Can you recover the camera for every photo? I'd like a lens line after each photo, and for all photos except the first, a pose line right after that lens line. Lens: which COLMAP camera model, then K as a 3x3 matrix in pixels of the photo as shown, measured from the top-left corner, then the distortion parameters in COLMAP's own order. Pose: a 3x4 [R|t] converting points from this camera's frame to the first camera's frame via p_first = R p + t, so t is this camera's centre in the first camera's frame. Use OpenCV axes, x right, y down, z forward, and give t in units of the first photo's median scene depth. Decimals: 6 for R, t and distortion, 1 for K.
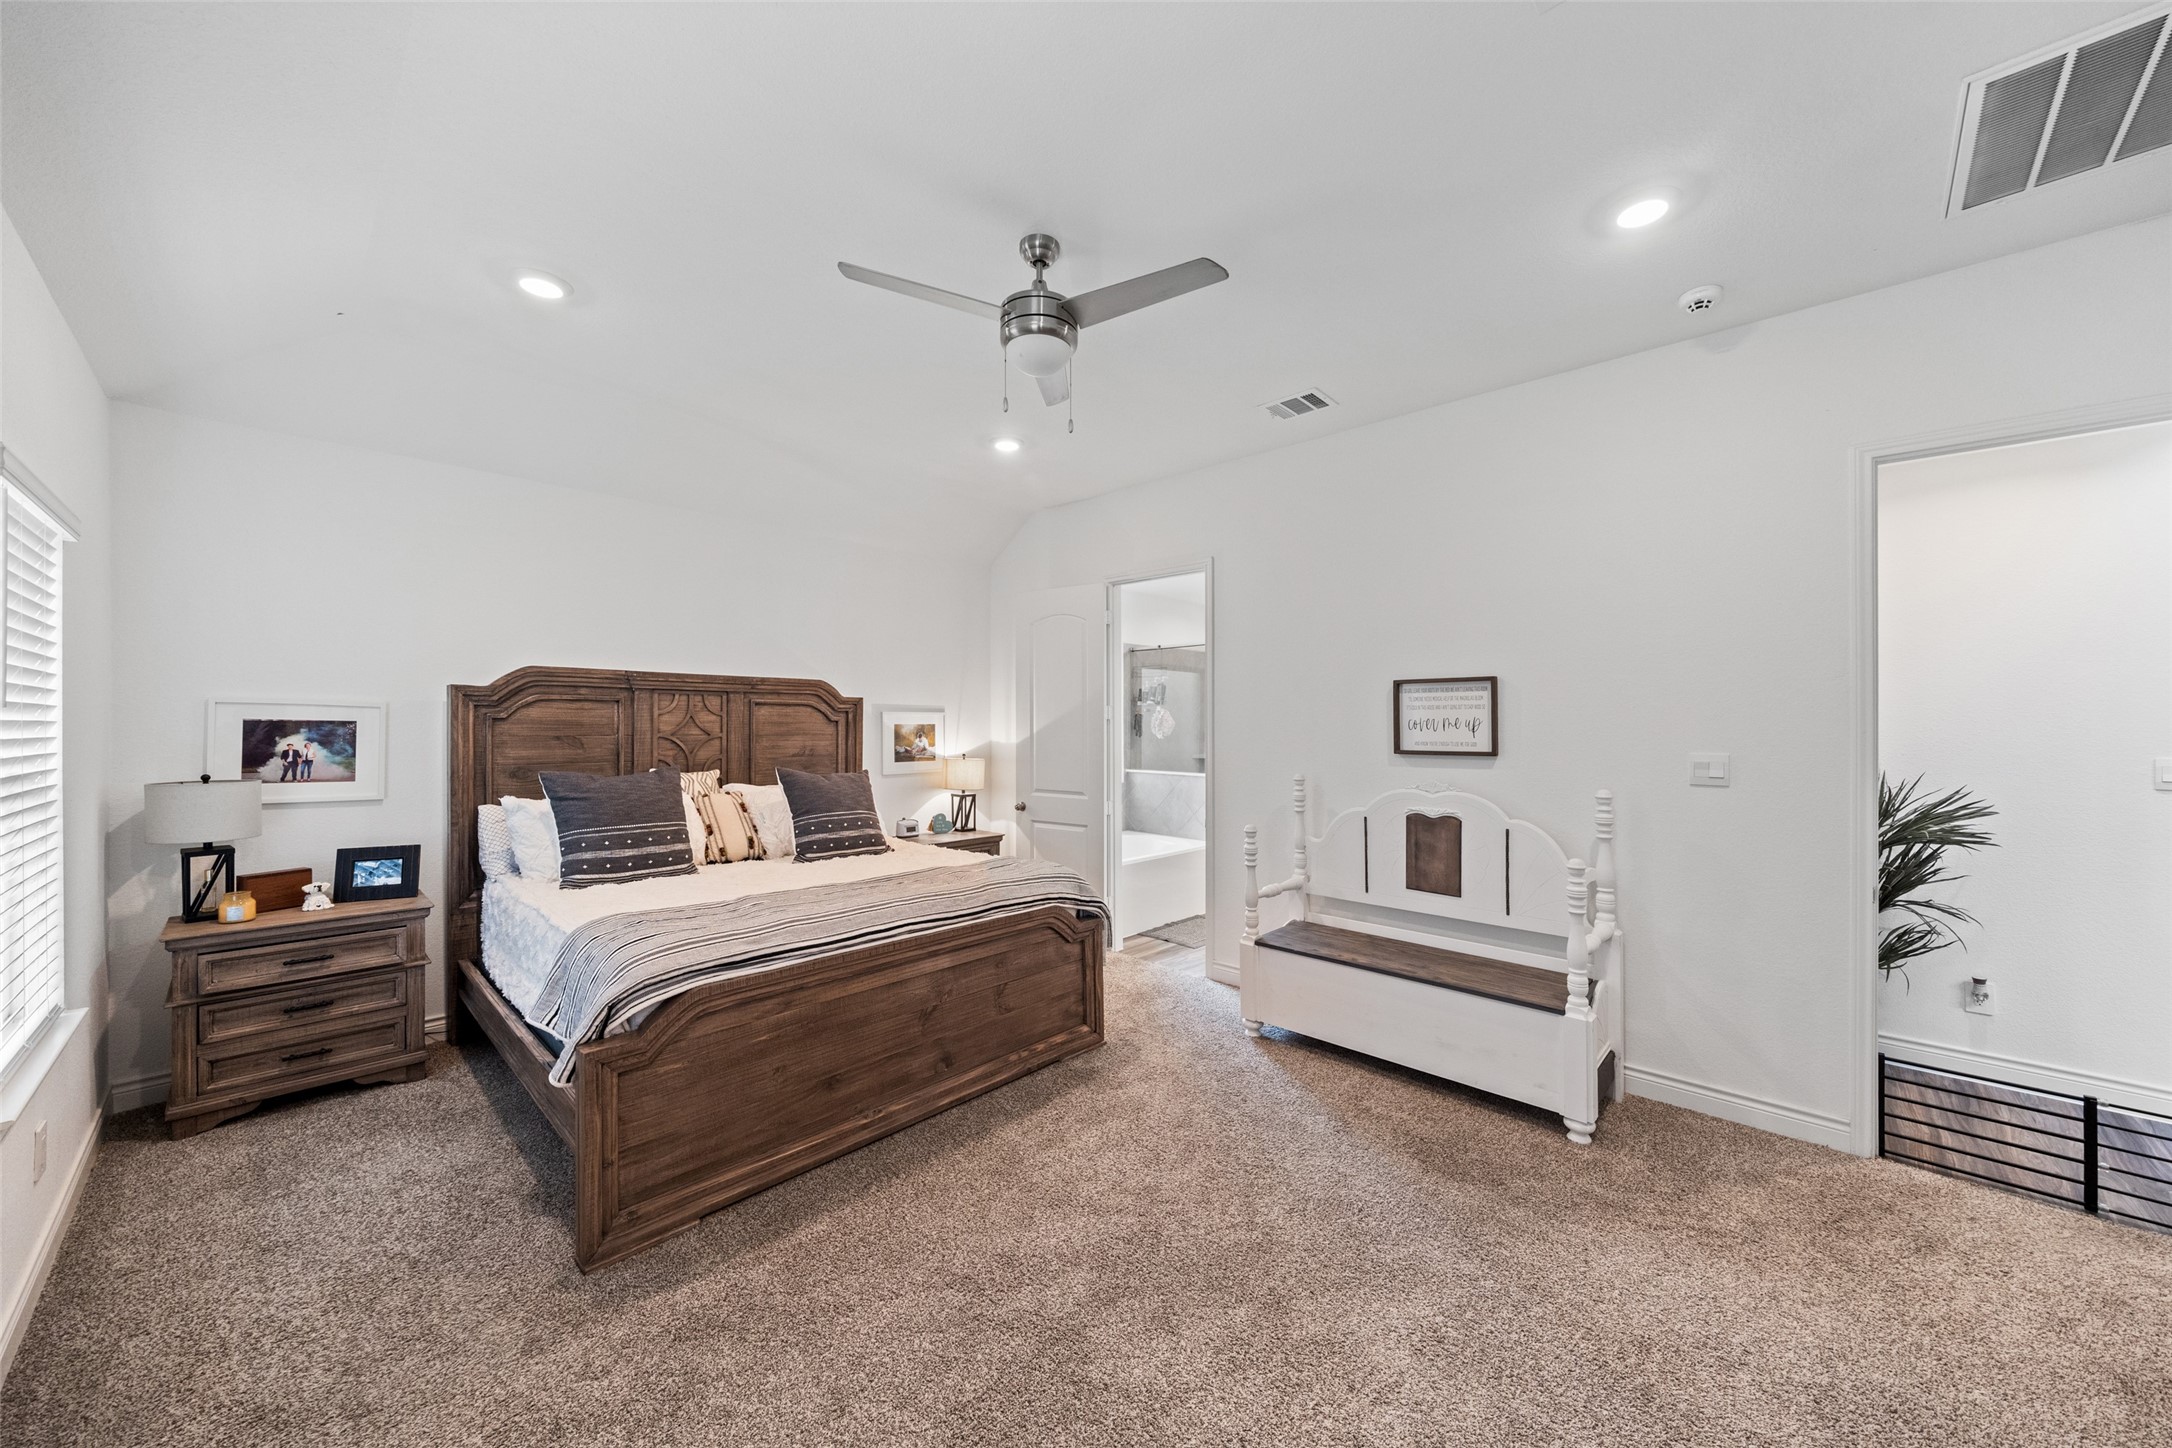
lens RADIAL K [[757.0, 0, 1107.4], [0, 757.0, 724.9], [0, 0, 1]] dist [-0.002082, -0.000052]
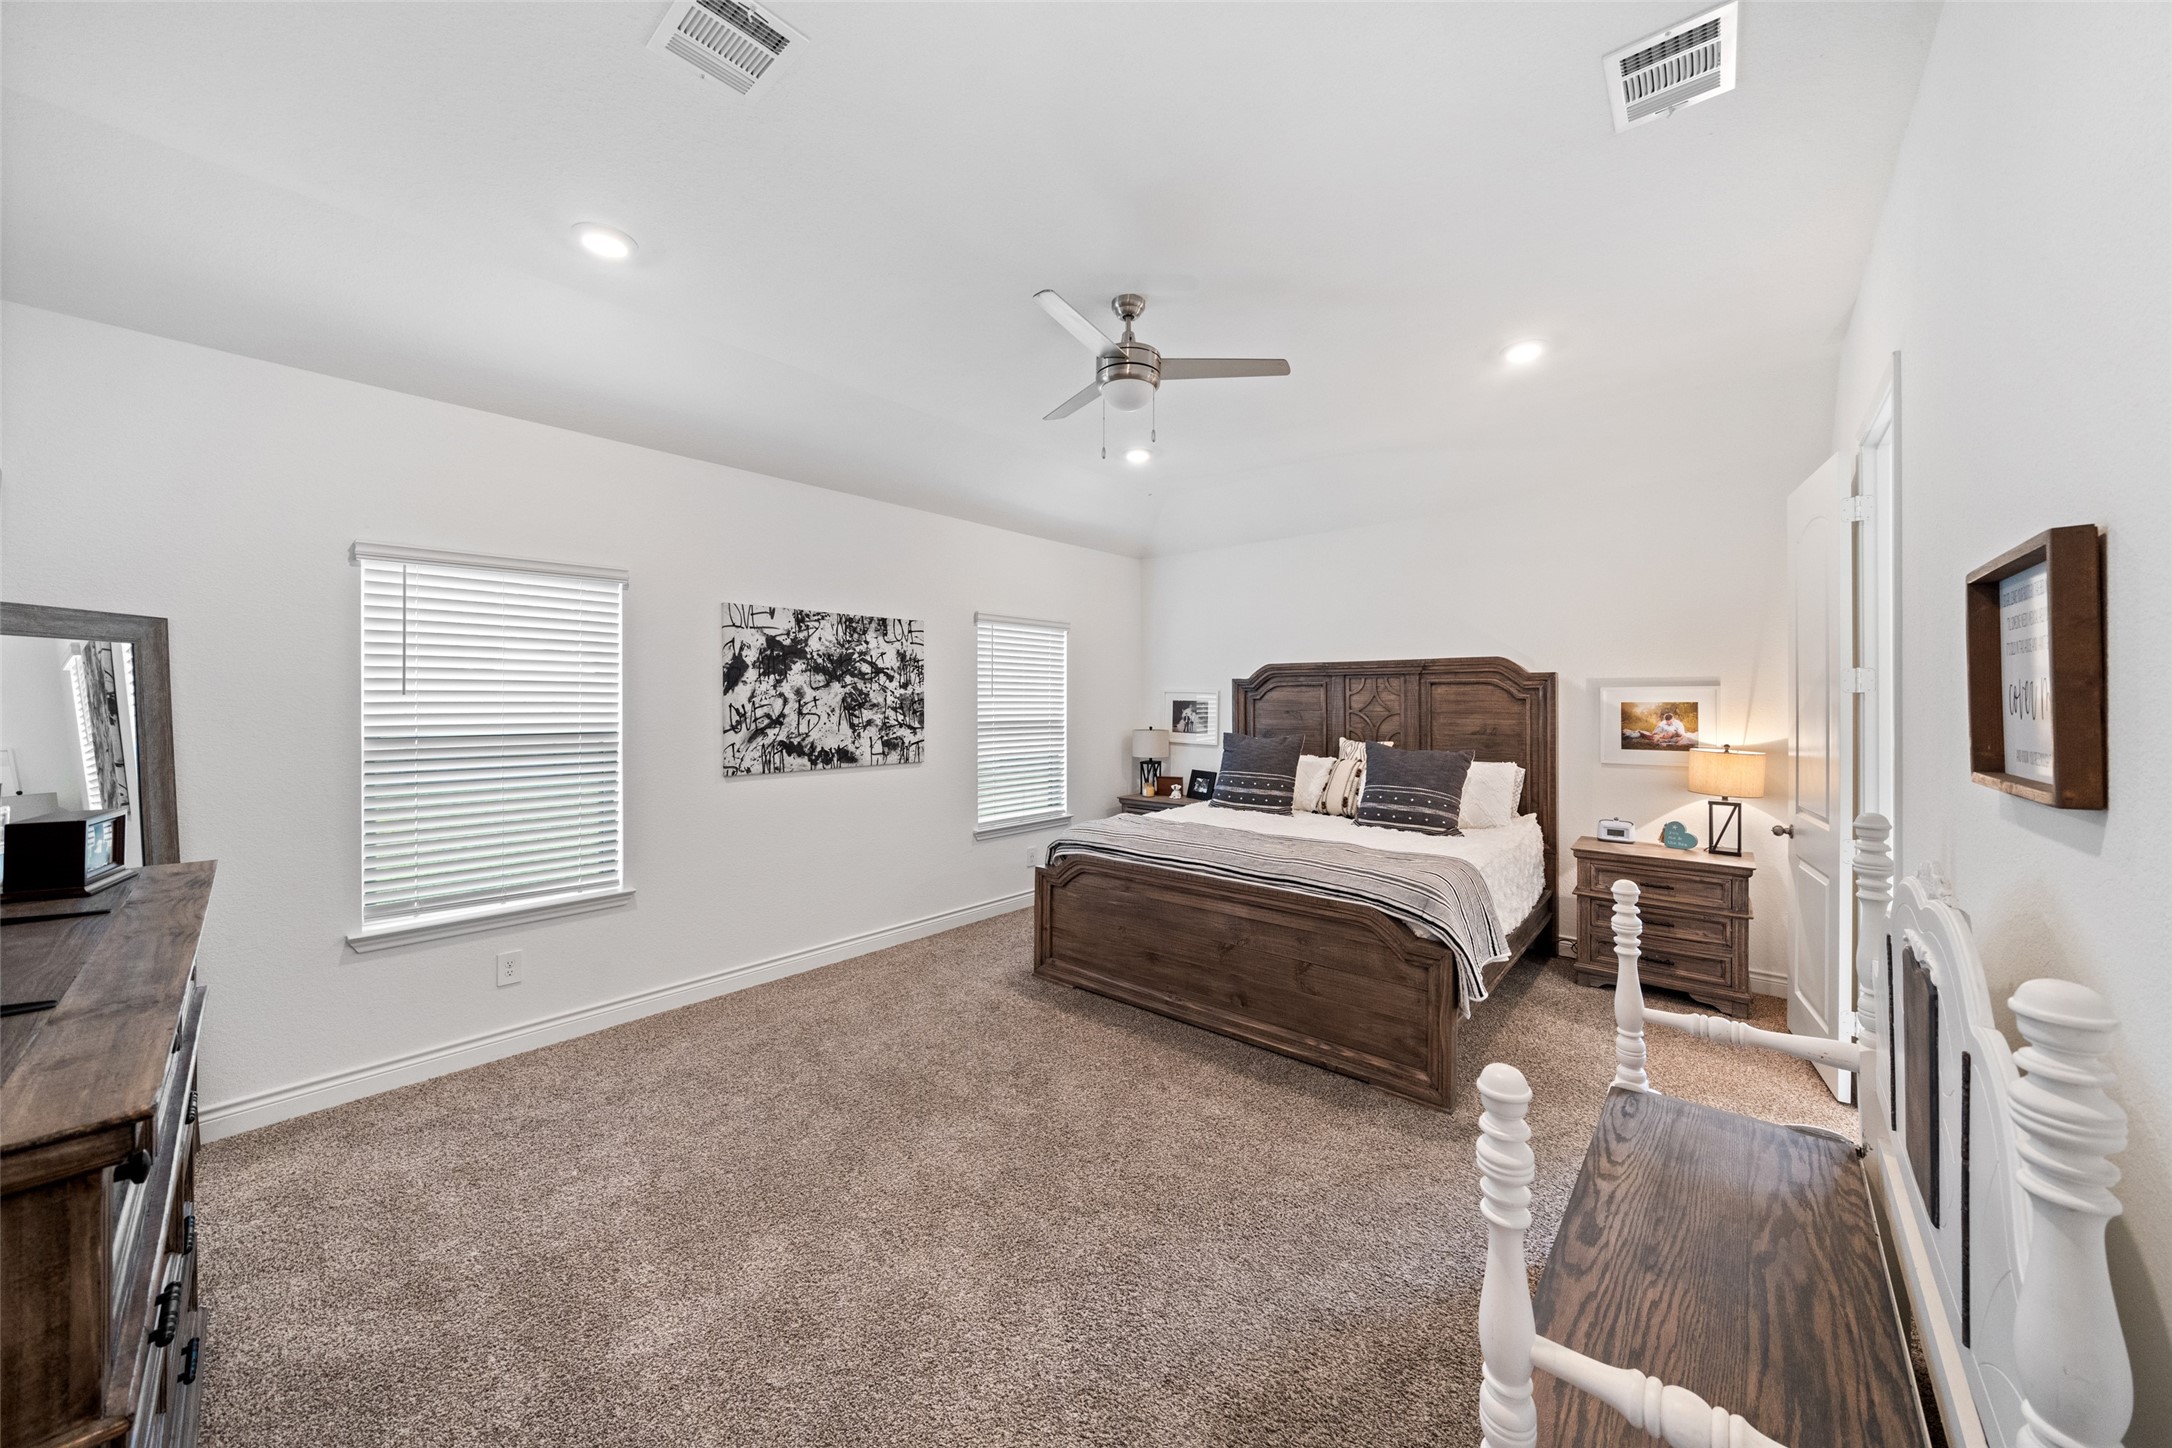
lens RADIAL K [[757.0, 0, 1108.6], [0, 757.0, 703.6], [0, 0, 1]] dist [-0.002082, -0.000052]
pose [[0.060360, -0.001413, -0.998176, 0.800881], [-0.000536, 0.999999, -0.001448, 0.003553], [0.998177, 0.000623, 0.060359, 0.648121]]
